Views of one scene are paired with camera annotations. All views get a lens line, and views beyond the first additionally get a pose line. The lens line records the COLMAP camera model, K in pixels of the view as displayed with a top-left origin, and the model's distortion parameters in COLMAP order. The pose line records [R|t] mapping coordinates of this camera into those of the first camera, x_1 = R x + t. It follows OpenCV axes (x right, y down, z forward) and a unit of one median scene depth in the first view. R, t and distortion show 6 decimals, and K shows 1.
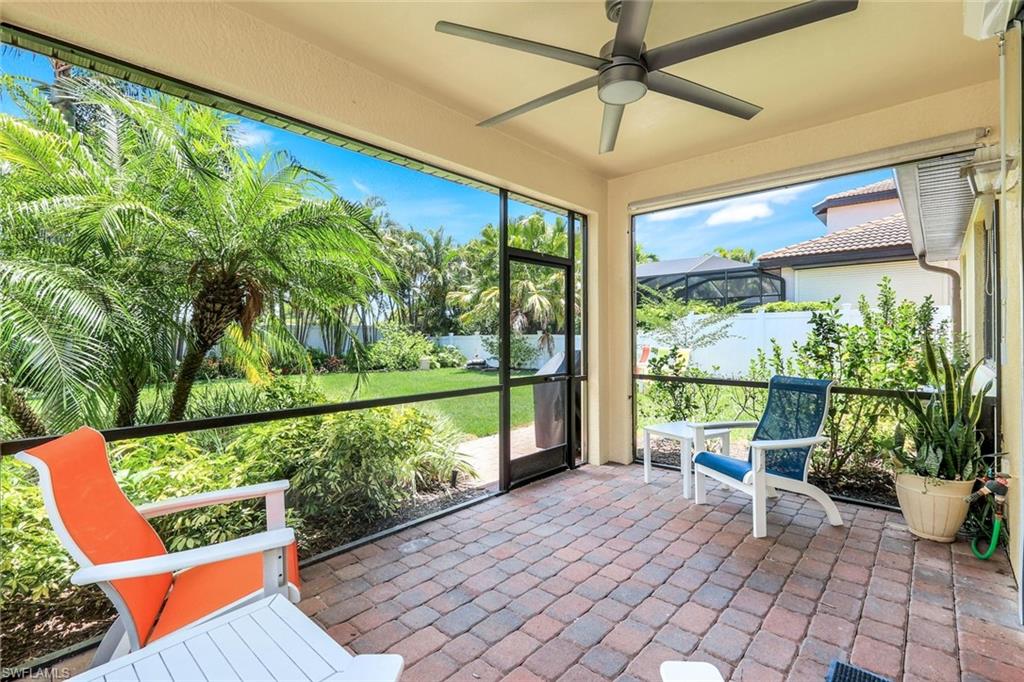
lens RADIAL K [[466.3, 0, 513.2], [0, 466.3, 336.5], [0, 0, 1]] dist [0.004166, -0.000051]
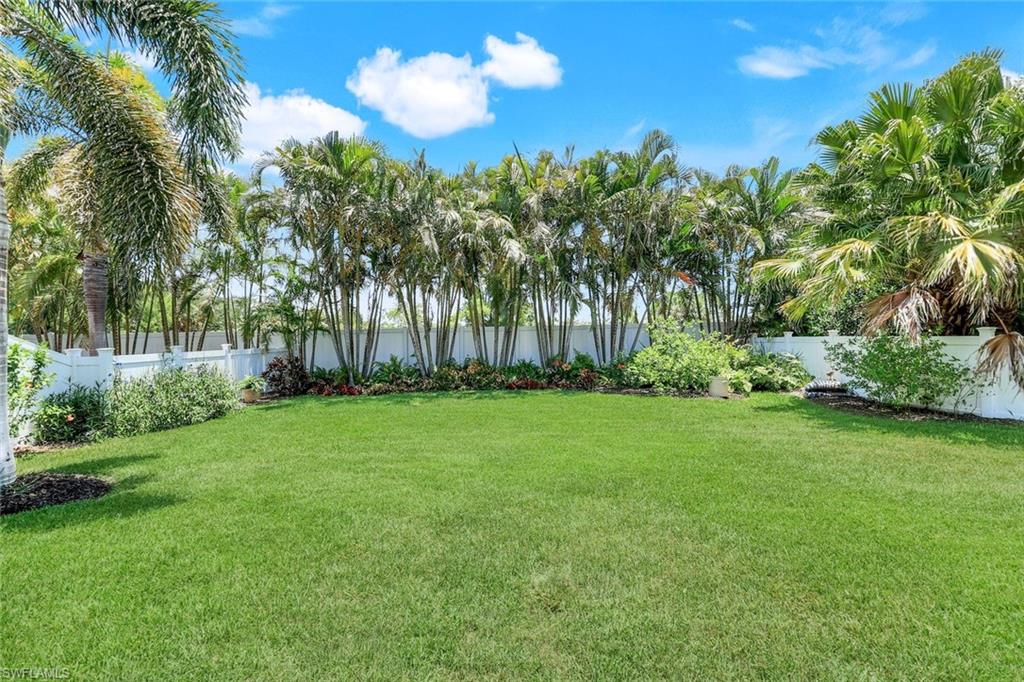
lens RADIAL K [[466.3, 0, 515.0], [0, 466.3, 333.1], [0, 0, 1]] dist [0.004166, -0.000051]
pose [[0.689843, -0.010573, -0.723882, 0.069685], [0.013775, 0.999904, -0.001477, -0.011756], [0.723828, -0.008953, 0.689922, 0.394731]]
